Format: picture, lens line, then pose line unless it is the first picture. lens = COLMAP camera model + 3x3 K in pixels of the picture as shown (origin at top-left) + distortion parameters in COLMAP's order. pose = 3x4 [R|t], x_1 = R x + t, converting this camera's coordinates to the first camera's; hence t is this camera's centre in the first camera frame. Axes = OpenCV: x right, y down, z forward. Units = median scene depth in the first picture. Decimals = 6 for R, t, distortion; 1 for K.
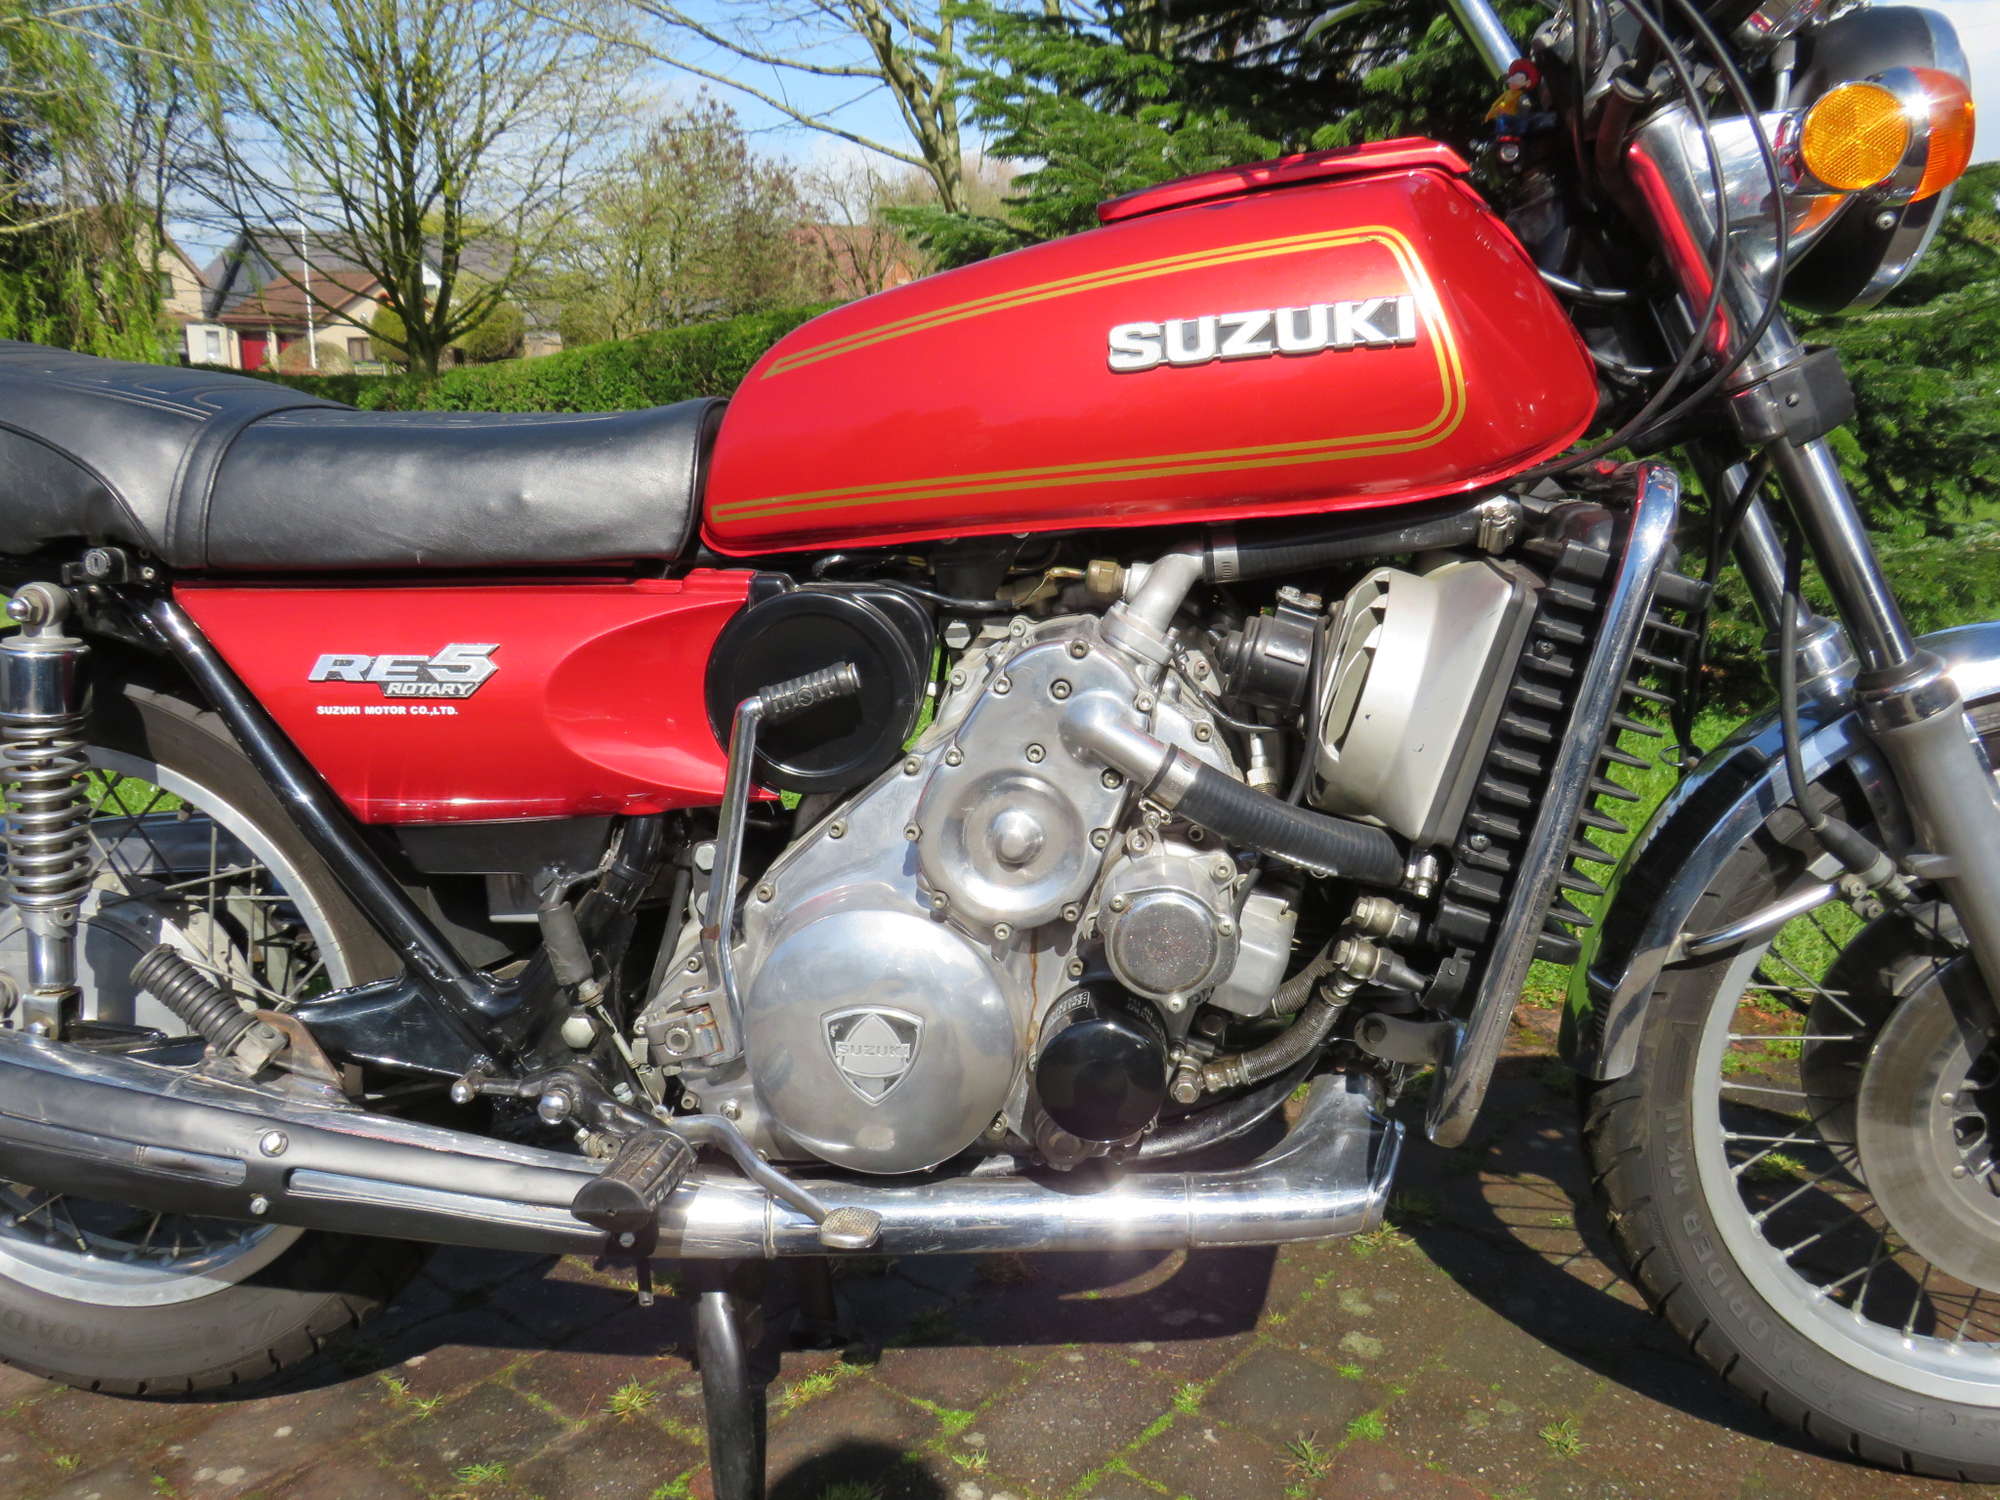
lens RADIAL K [[1581.0, 0, 998.3], [0, 1581.0, 745.9], [0, 0, 1]] dist [-0.033678, 0.003148]
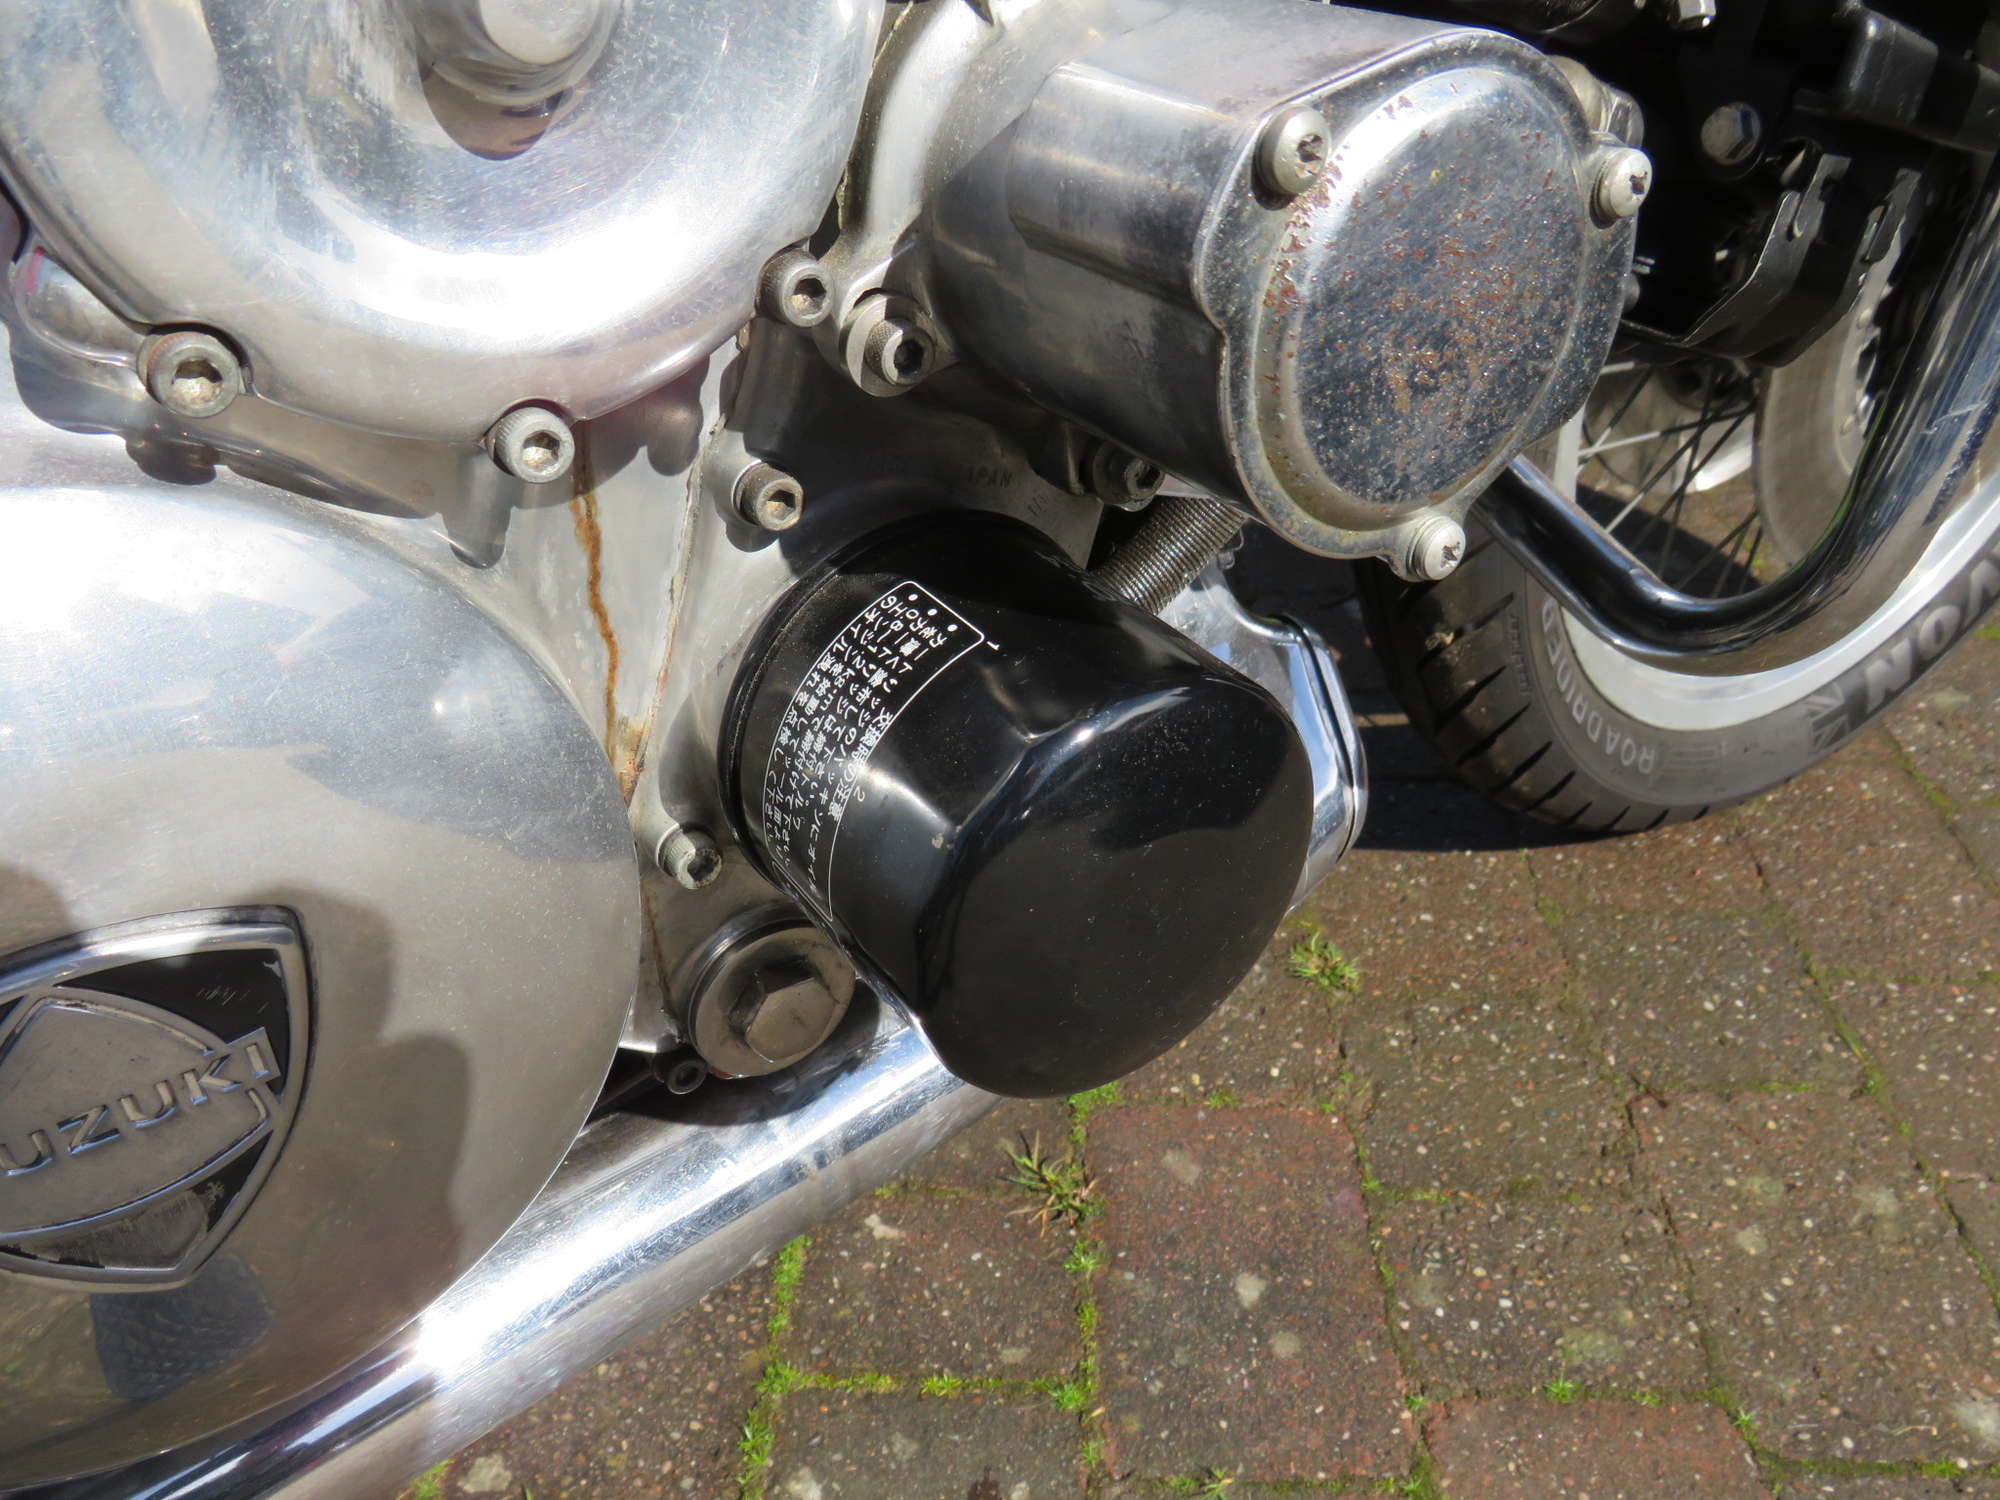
lens RADIAL K [[1581.0, 0, 1003.8], [0, 1581.0, 745.9], [0, 0, 1]] dist [-0.033678, 0.003148]
pose [[0.779506, -0.362263, 0.511015, -0.066286], [0.137830, 0.895004, 0.424229, 0.063981], [-0.611043, -0.260256, 0.747592, 0.708431]]
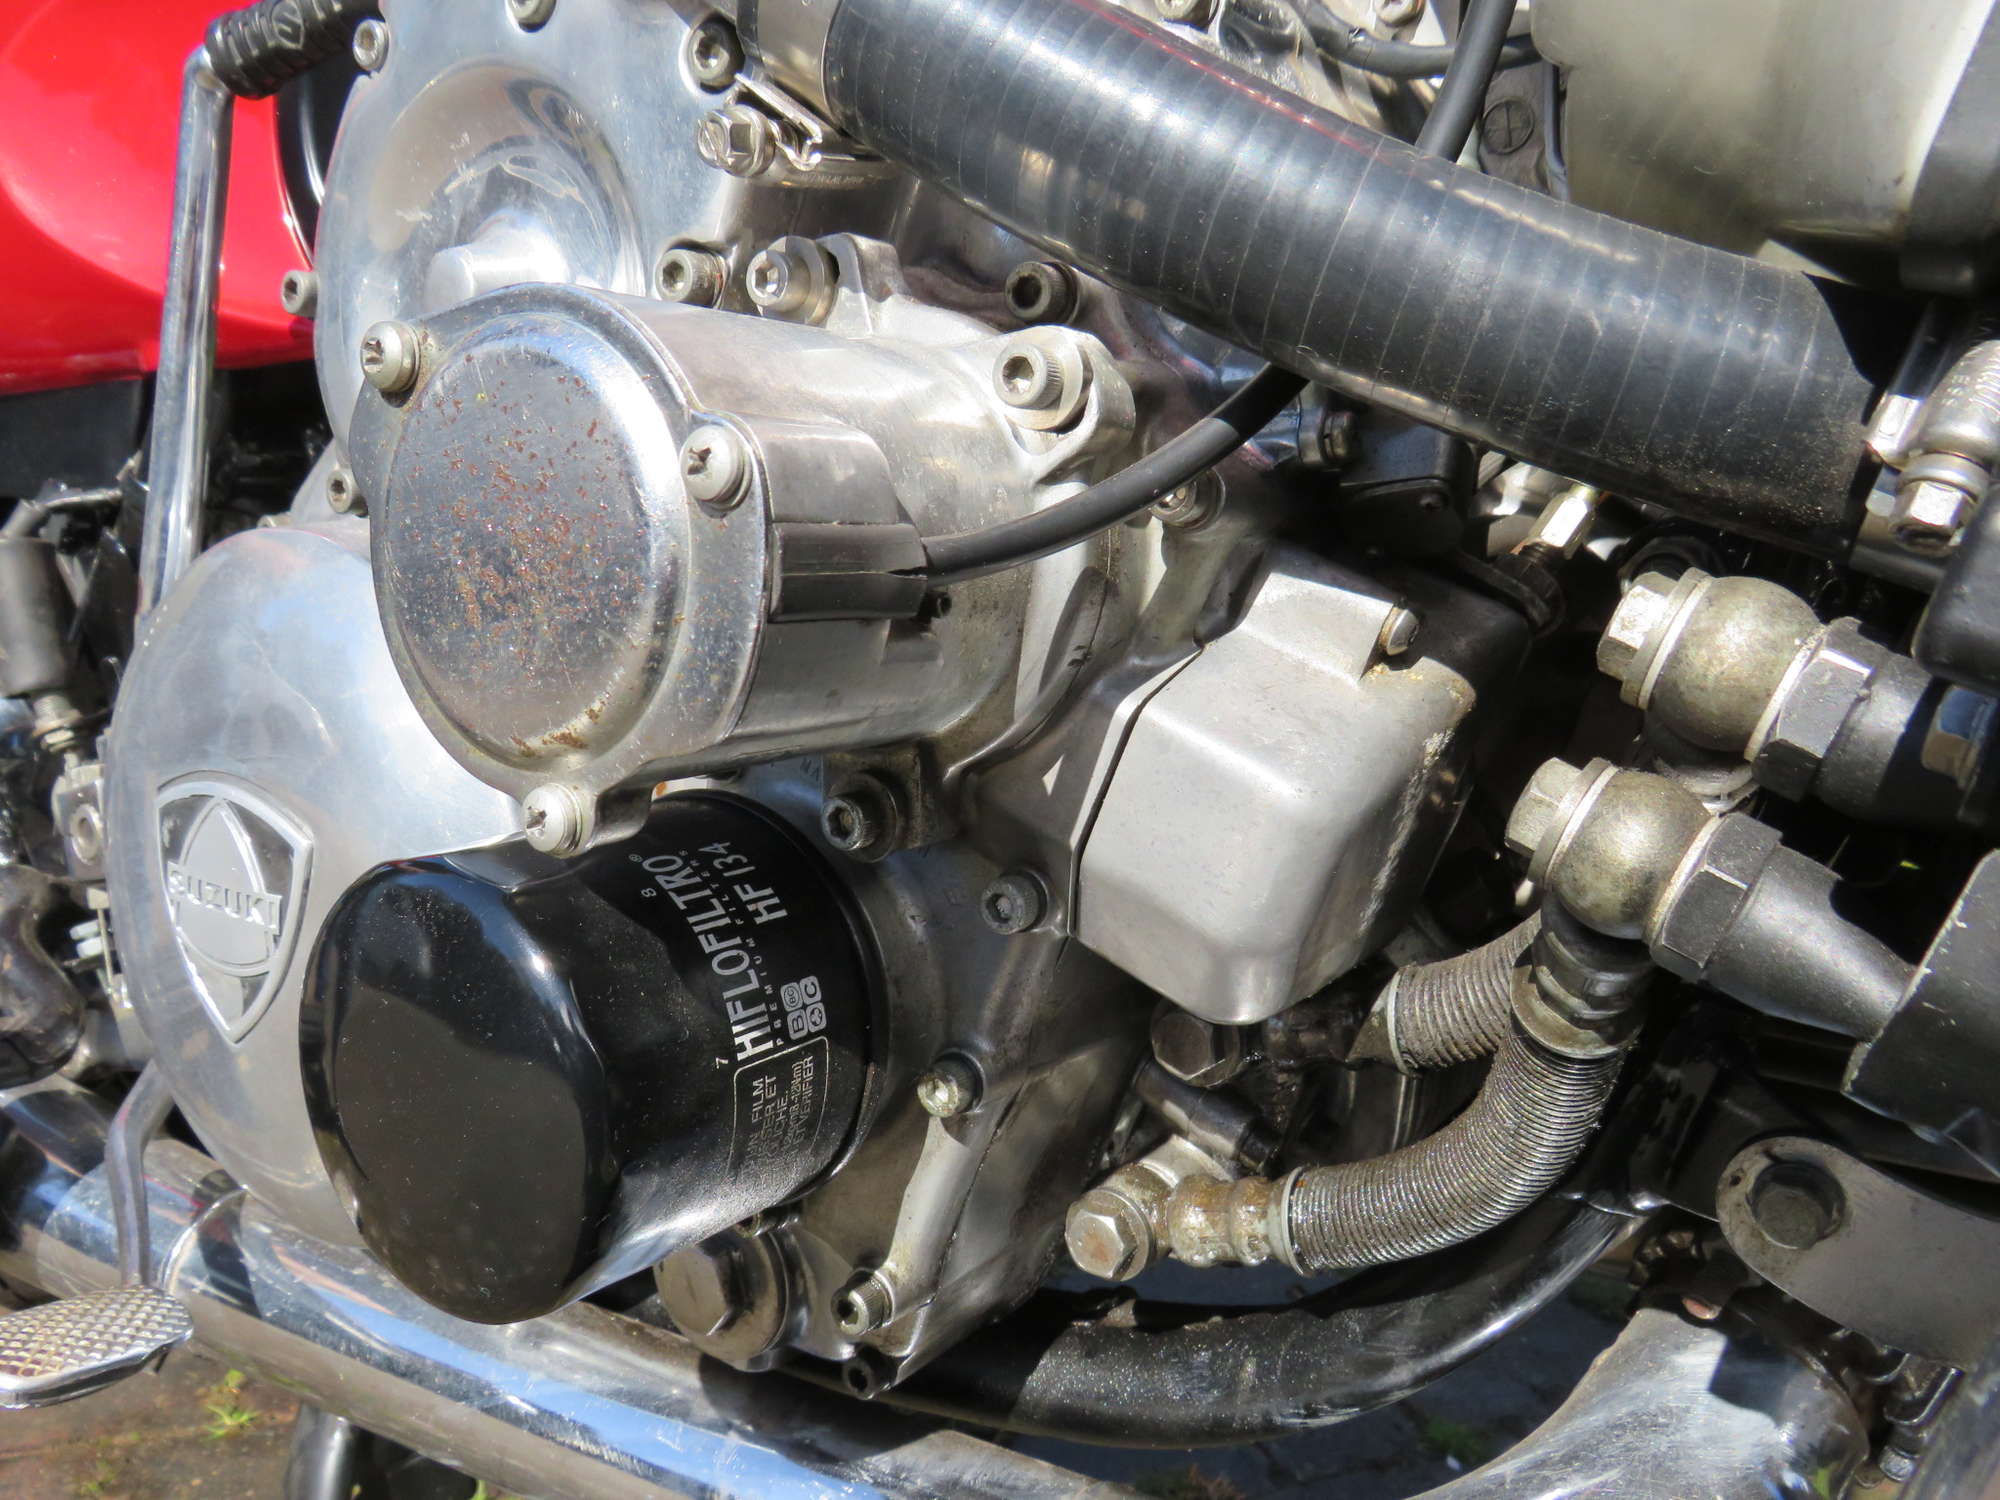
lens RADIAL K [[1581.0, 0, 993.5], [0, 1581.0, 745.7], [0, 0, 1]] dist [-0.033678, 0.003148]
pose [[0.876650, 0.122847, -0.465182, 0.230543], [-0.137912, 0.990443, 0.001662, 0.120739], [0.460940, 0.062697, 0.885214, 0.689372]]
